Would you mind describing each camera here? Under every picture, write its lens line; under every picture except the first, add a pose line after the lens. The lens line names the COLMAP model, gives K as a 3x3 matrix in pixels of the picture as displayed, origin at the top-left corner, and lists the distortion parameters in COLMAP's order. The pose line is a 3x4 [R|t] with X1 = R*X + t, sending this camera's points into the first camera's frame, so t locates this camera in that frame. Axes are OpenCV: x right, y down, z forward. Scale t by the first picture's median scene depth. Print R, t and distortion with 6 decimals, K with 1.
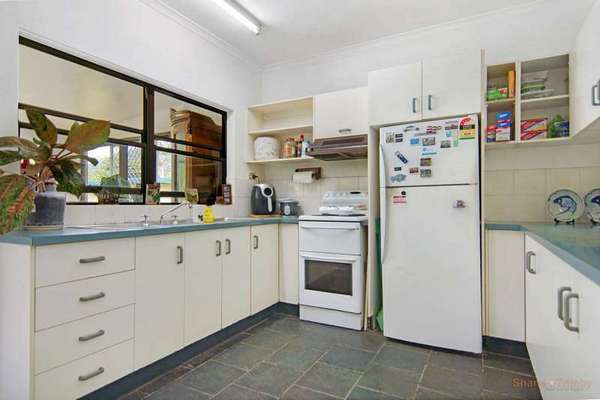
lens RADIAL K [[340.5, 0, 301.1], [0, 340.5, 201.9], [0, 0, 1]] dist [0.008331, -0.000792]
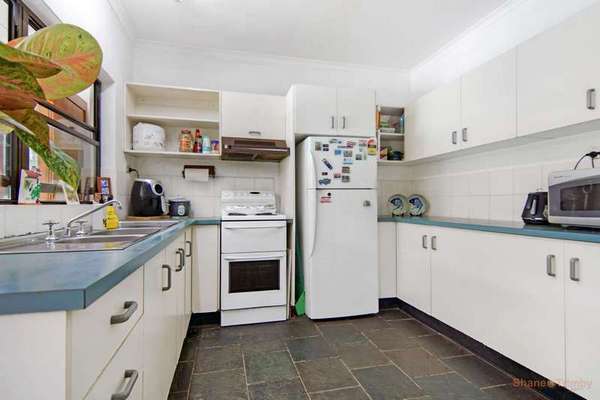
lens RADIAL K [[286.6, 0, 297.6], [0, 286.6, 201.1], [0, 0, 1]] dist [0.019424, -0.000195]
pose [[0.748773, 0.005724, 0.662802, -0.405579], [-0.005328, 0.999982, -0.002617, 0.001159], [-0.662805, -0.001572, 0.748790, 0.293346]]
